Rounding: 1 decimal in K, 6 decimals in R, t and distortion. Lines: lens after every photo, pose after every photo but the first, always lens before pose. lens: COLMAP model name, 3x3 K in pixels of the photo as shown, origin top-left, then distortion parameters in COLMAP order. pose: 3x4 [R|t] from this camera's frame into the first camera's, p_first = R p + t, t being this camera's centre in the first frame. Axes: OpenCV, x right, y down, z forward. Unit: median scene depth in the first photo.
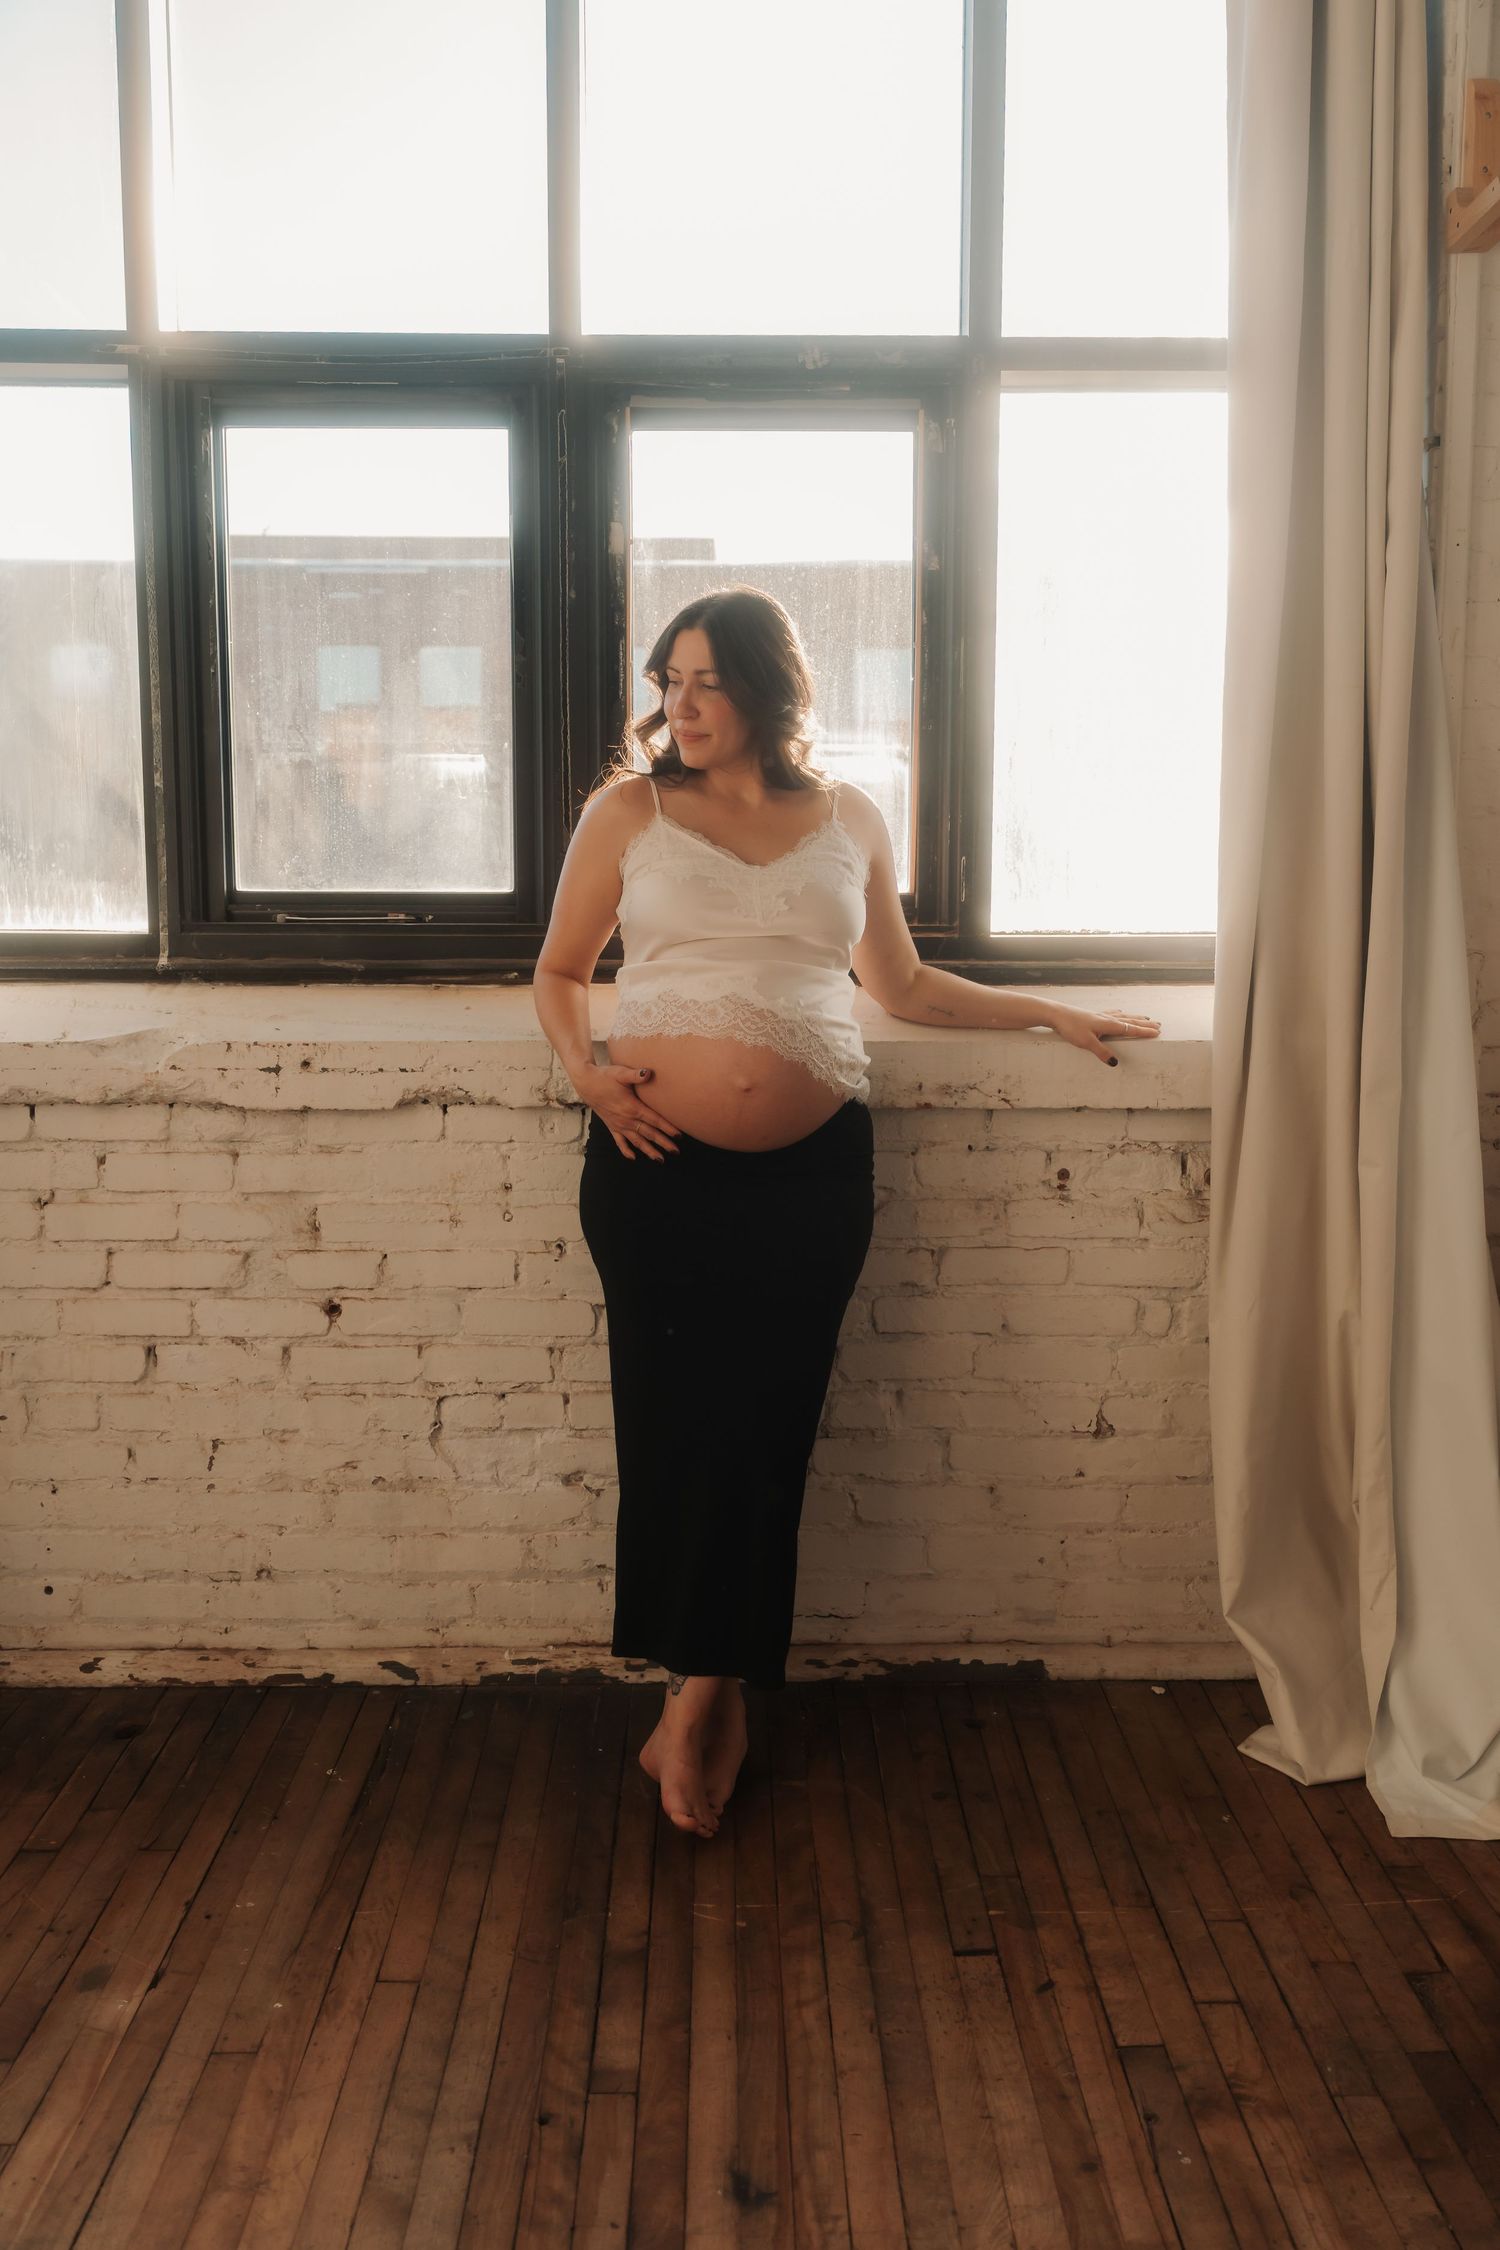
lens RADIAL K [[2094.6, 0, 752.0], [0, 2094.6, 1119.9], [0, 0, 1]] dist [-0.048239, 0.000000]
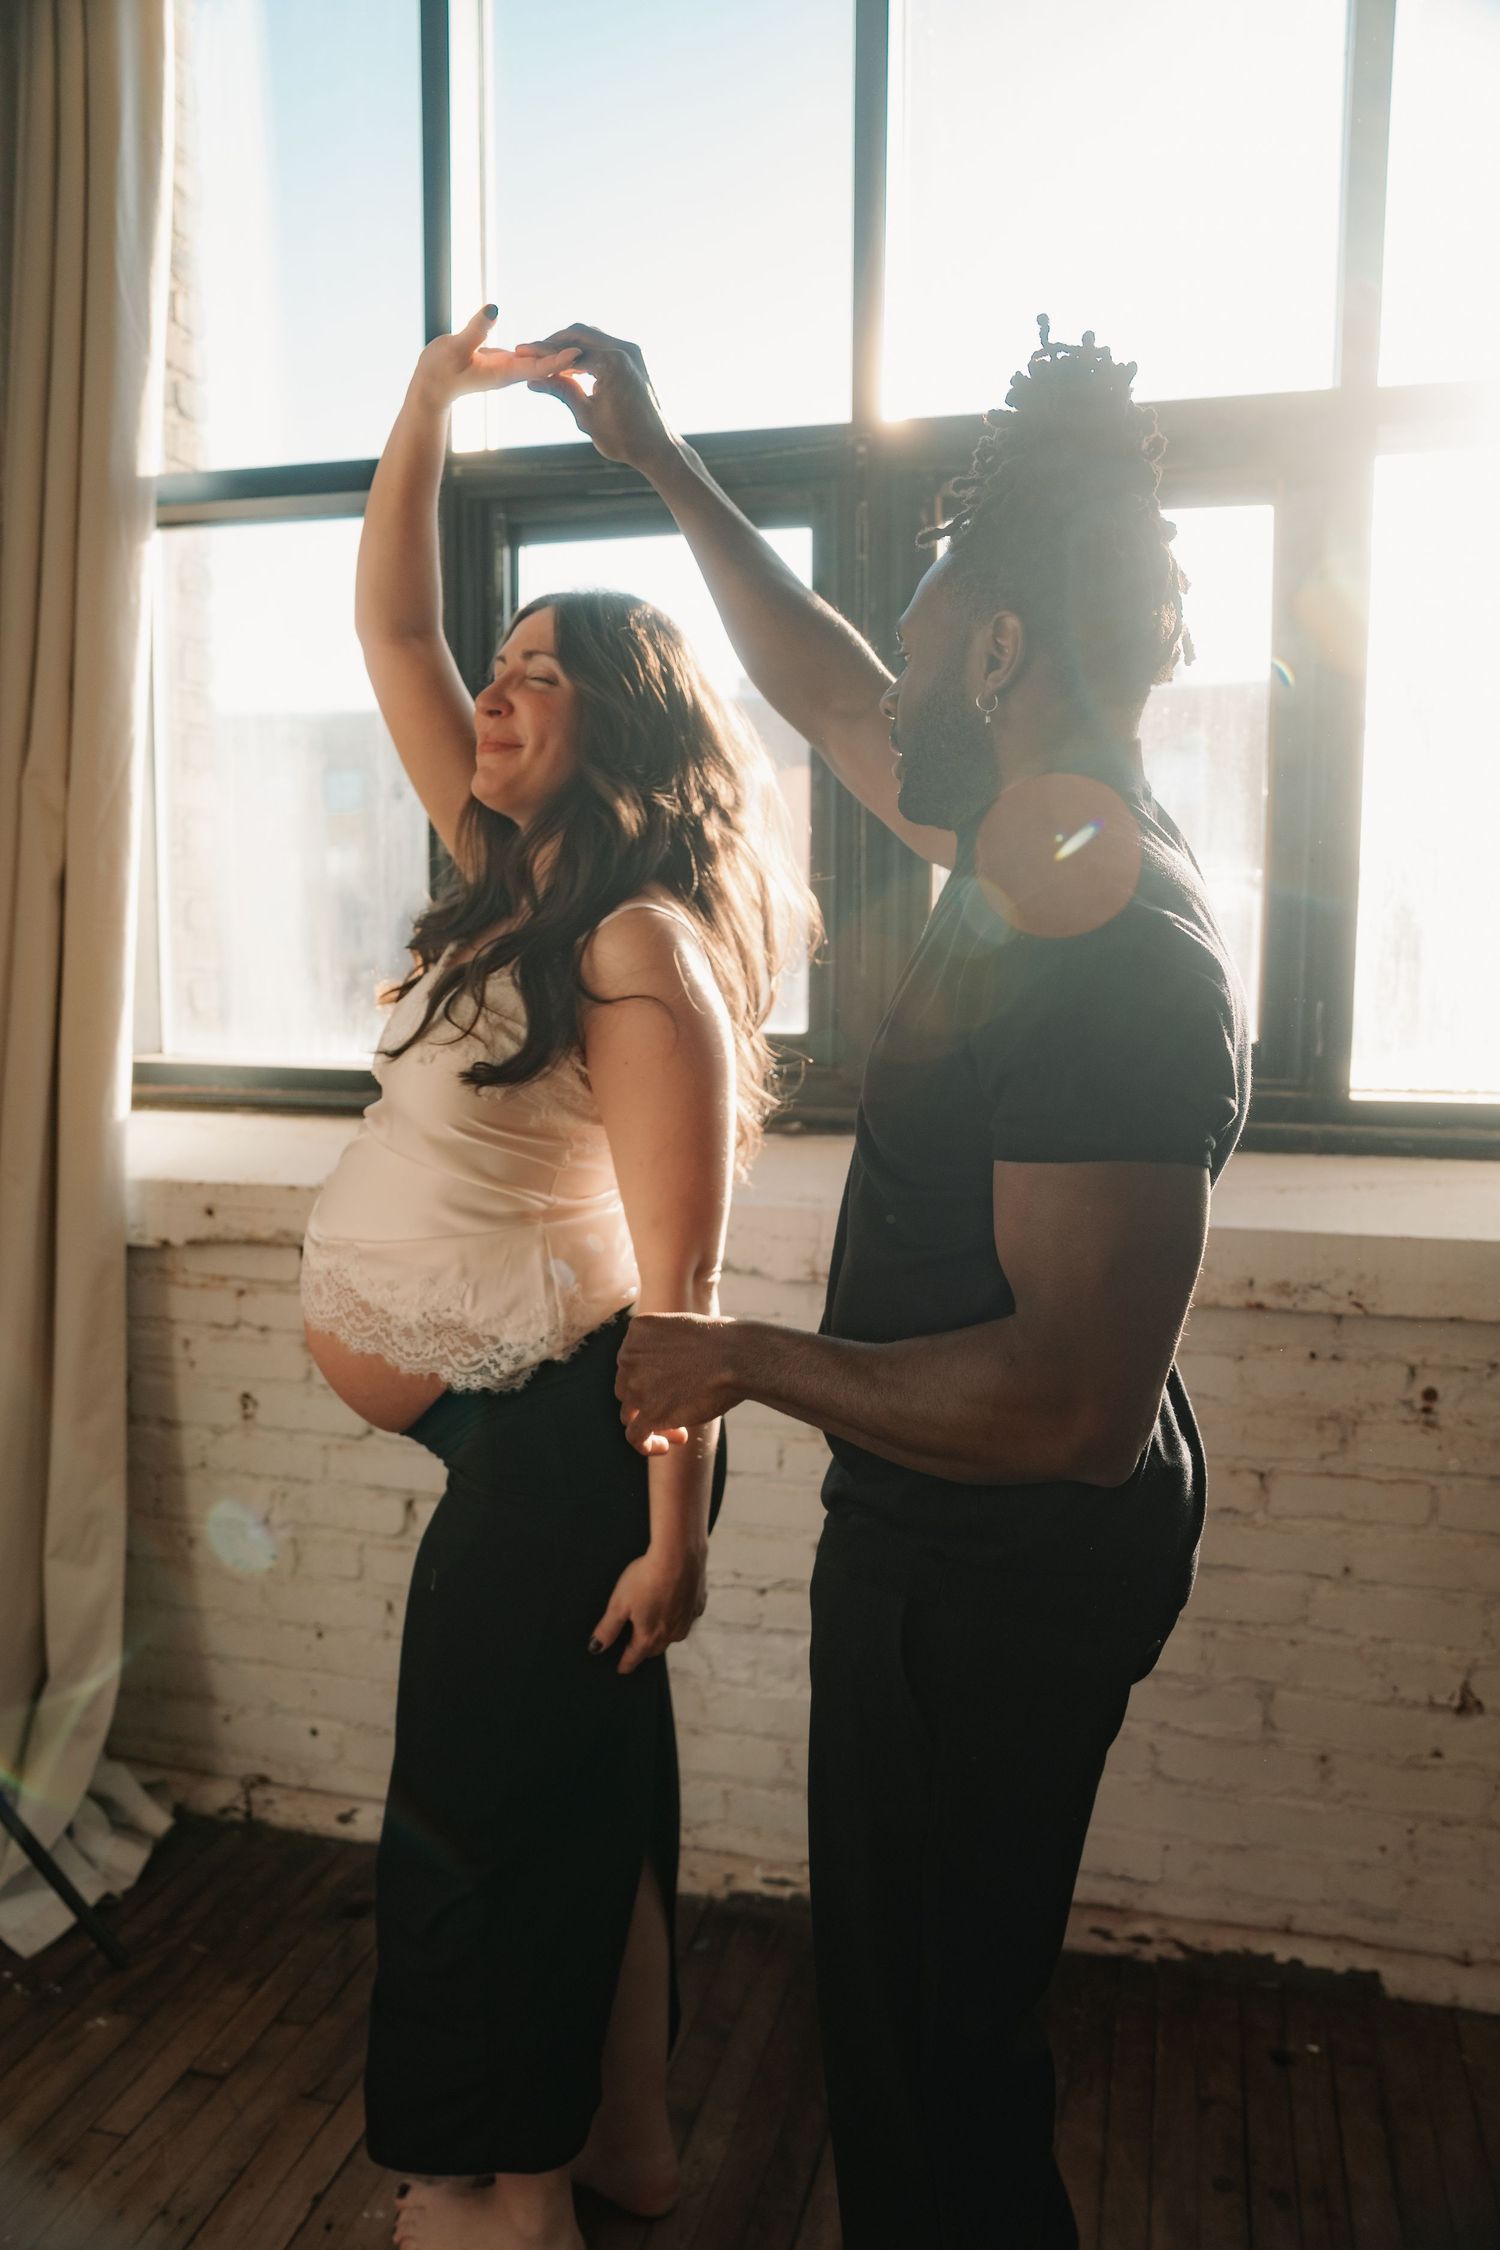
lens RADIAL K [[1659.3, 0, 738.0], [0, 1659.3, 1124.8], [0, 0, 1]] dist [-0.067857, 0.047223]
pose [[0.960508, 0.033443, -0.276236, 0.061855], [-0.035546, 0.999365, -0.002610, -0.068414], [0.275973, 0.012326, 0.961086, 0.303267]]
